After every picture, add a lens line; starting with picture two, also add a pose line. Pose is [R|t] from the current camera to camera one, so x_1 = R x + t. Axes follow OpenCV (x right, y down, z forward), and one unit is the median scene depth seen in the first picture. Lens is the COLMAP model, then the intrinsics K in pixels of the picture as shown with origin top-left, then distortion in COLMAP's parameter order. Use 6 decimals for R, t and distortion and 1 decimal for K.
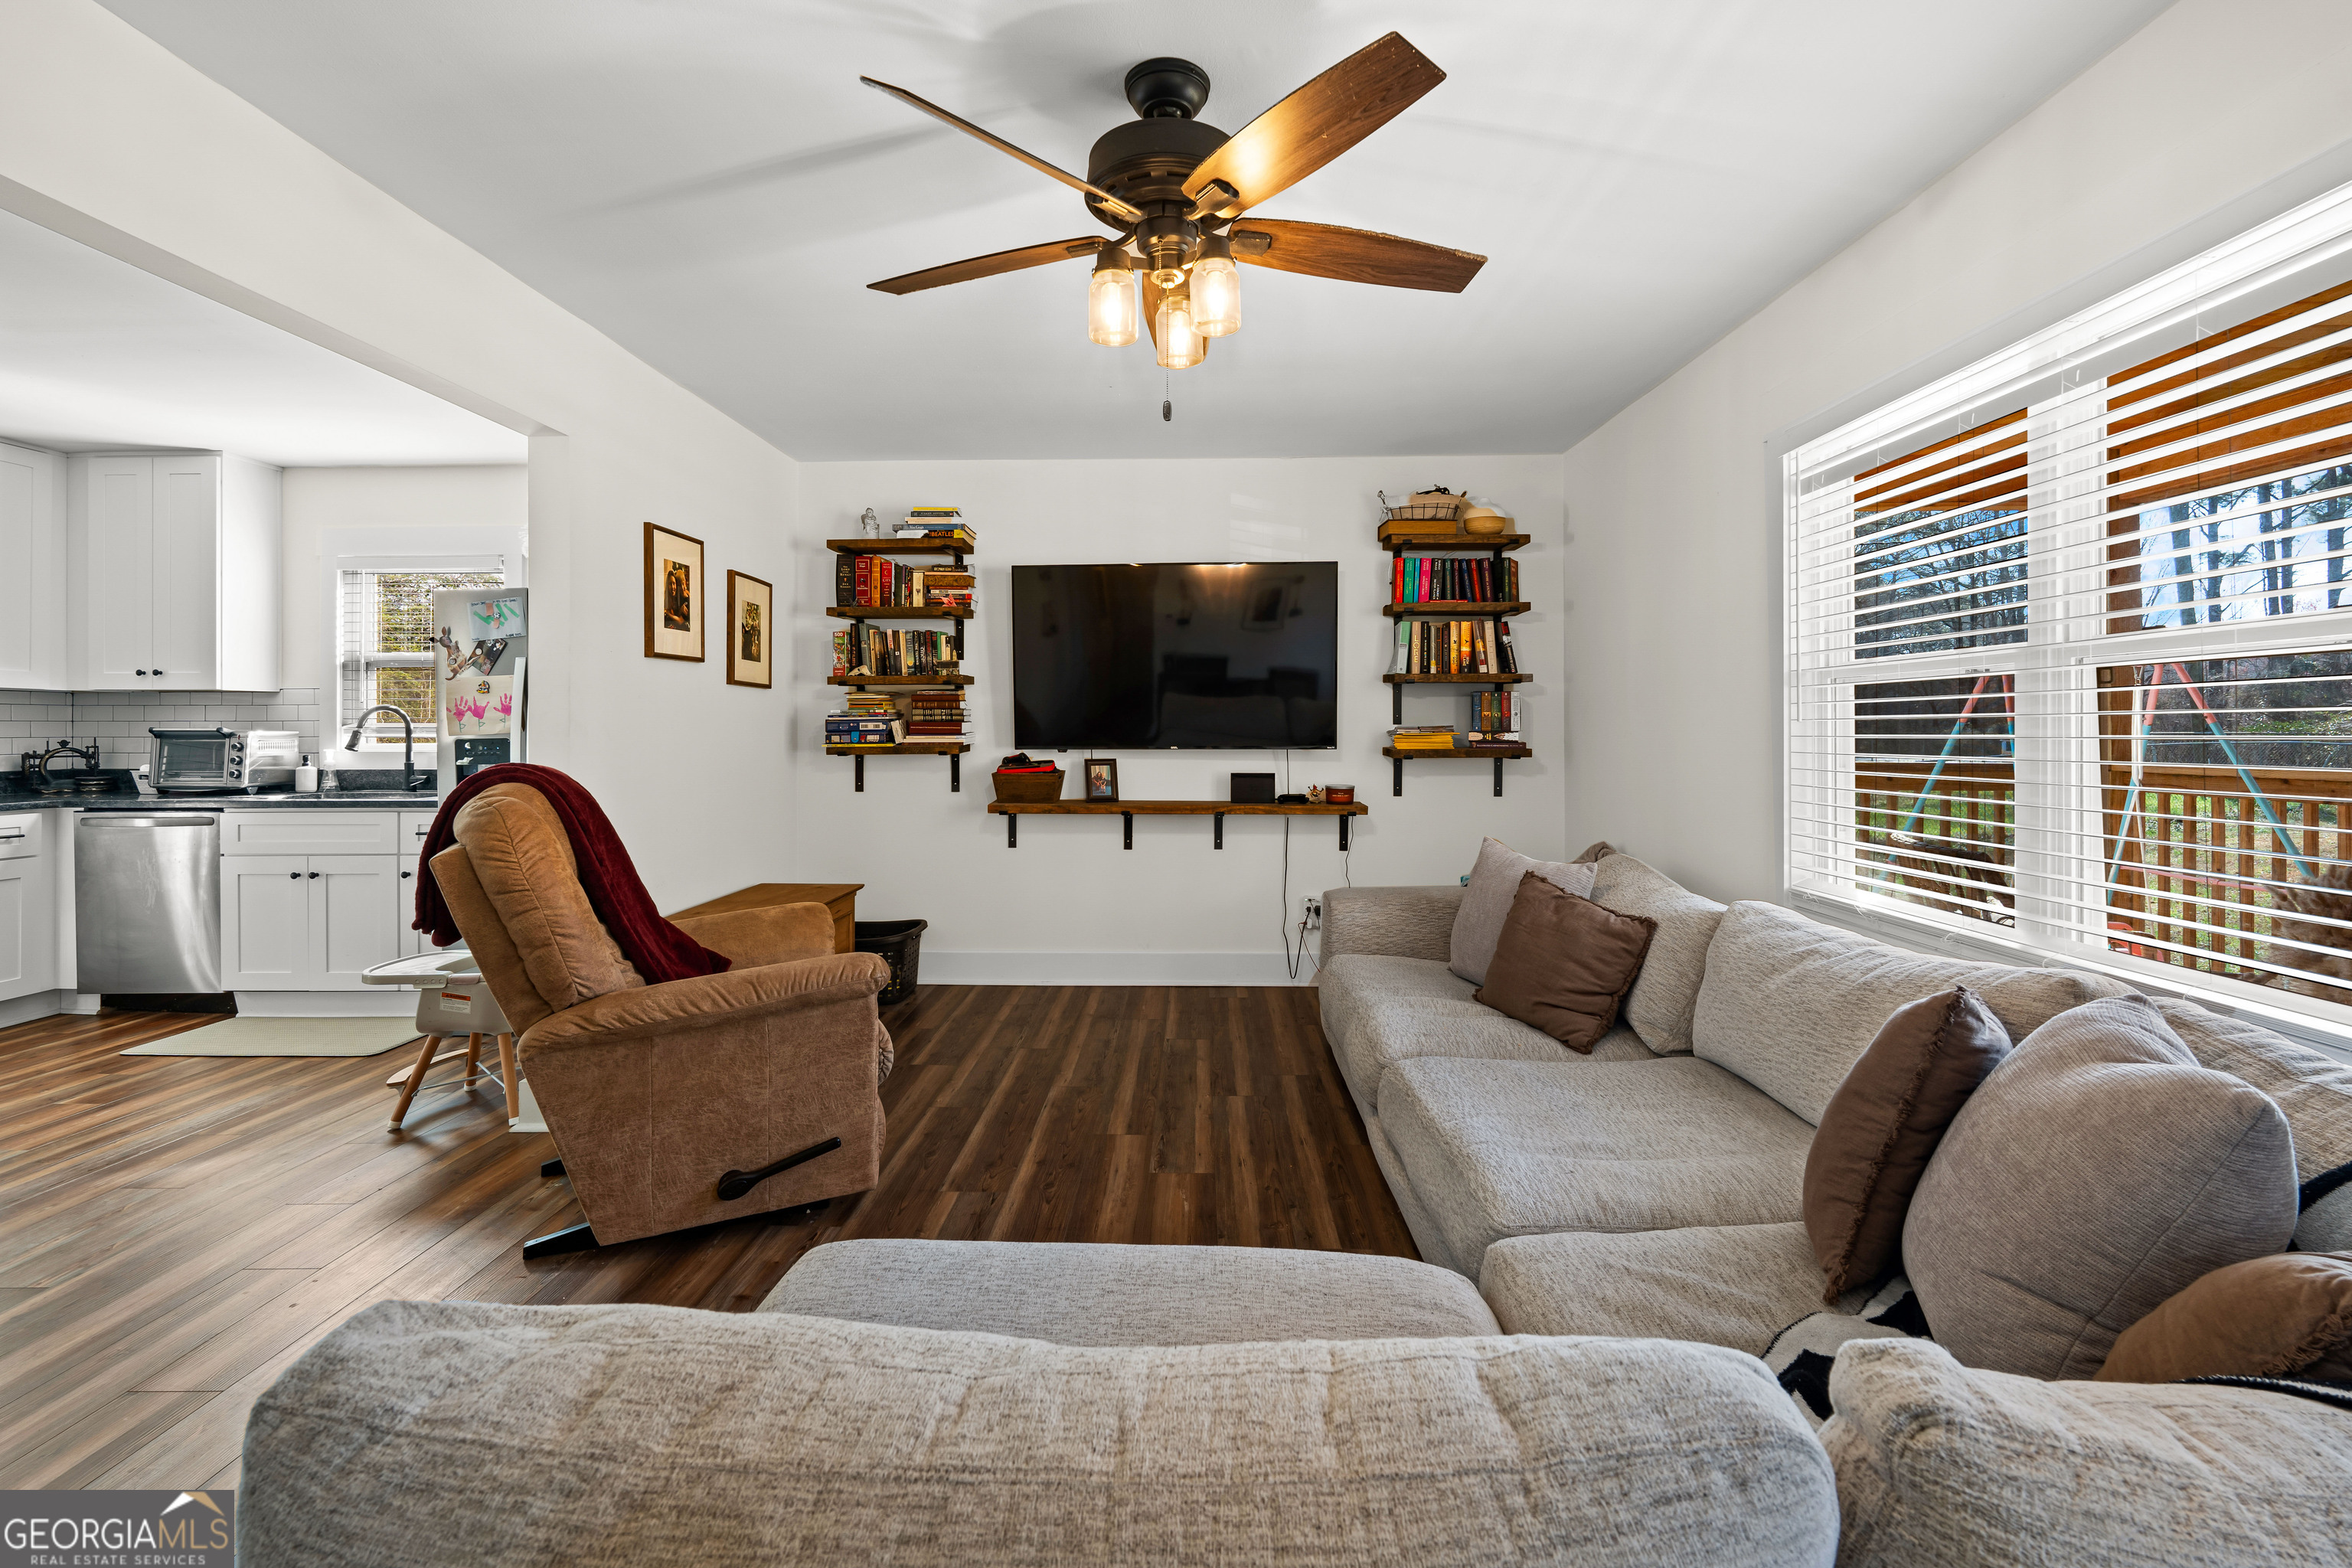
lens RADIAL K [[1025.8, 0, 1165.2], [0, 1025.8, 729.8], [0, 0, 1]] dist [-0.004517, 0.000443]
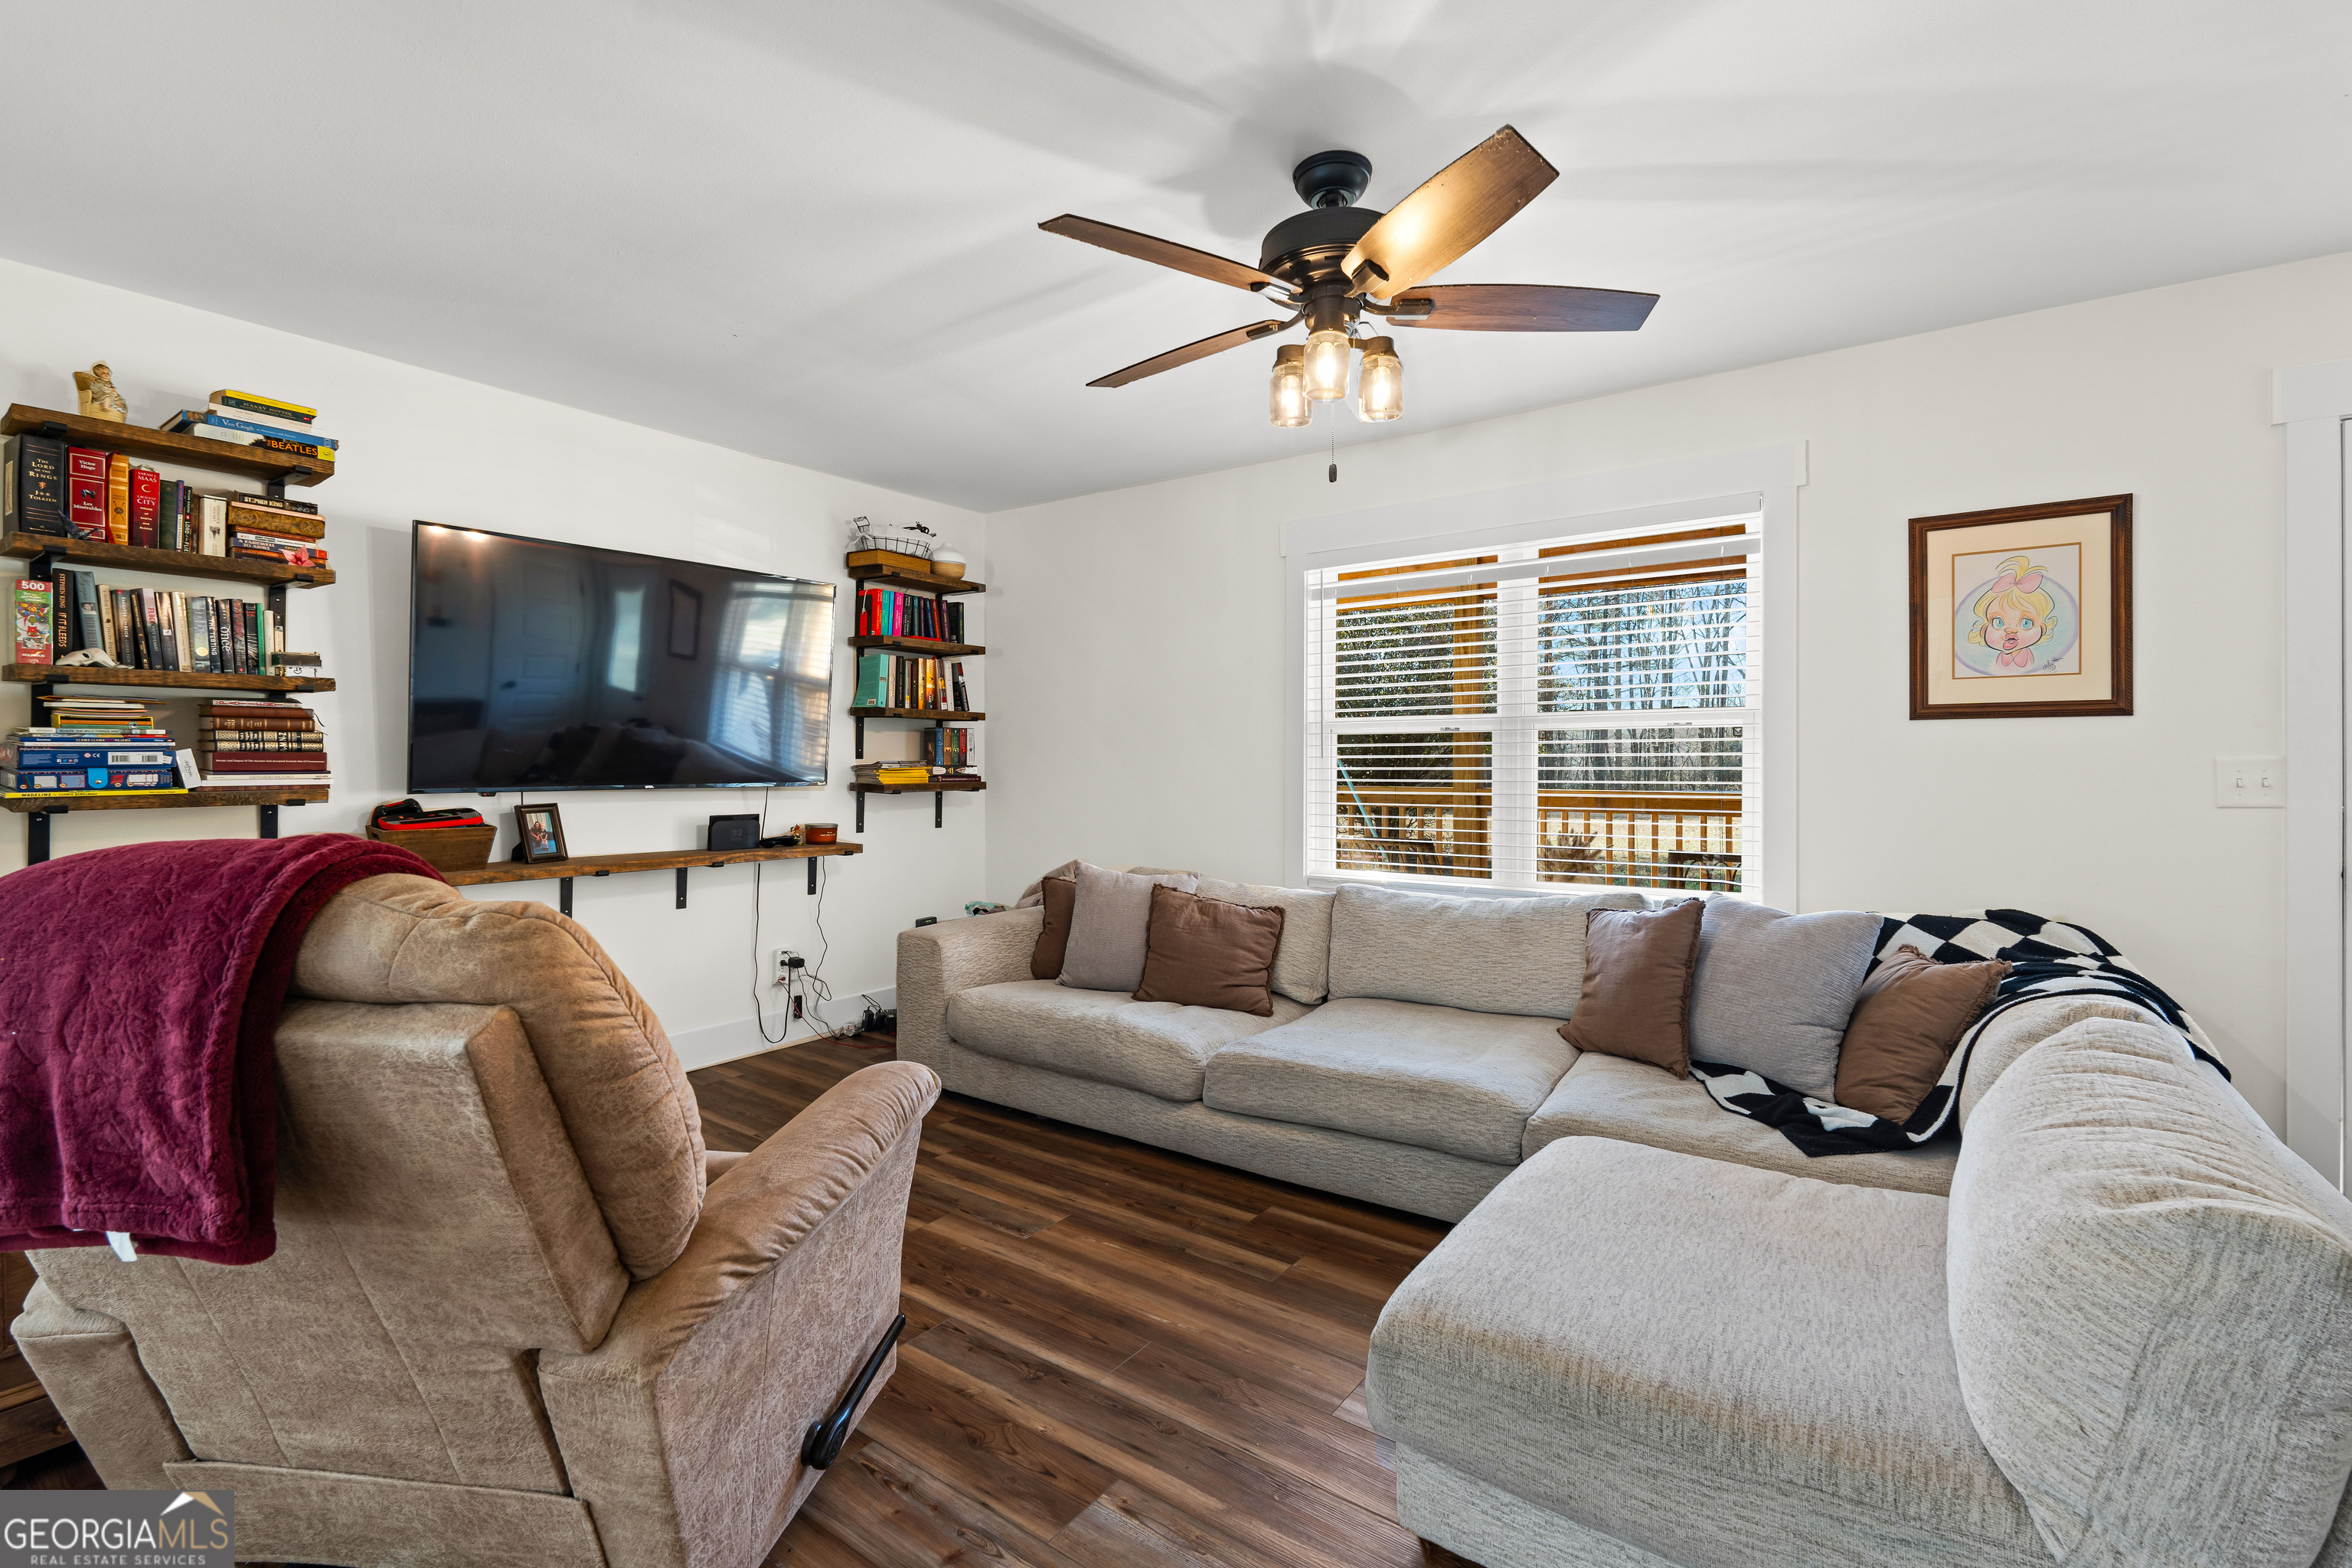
lens RADIAL K [[1025.8, 0, 1150.0], [0, 1025.8, 772.6], [0, 0, 1]] dist [-0.004517, 0.000443]
pose [[0.576322, -0.007079, 0.817192, -0.417411], [-0.000251, 0.999961, 0.008839, -0.000768], [-0.817223, -0.005299, 0.576298, 0.217929]]
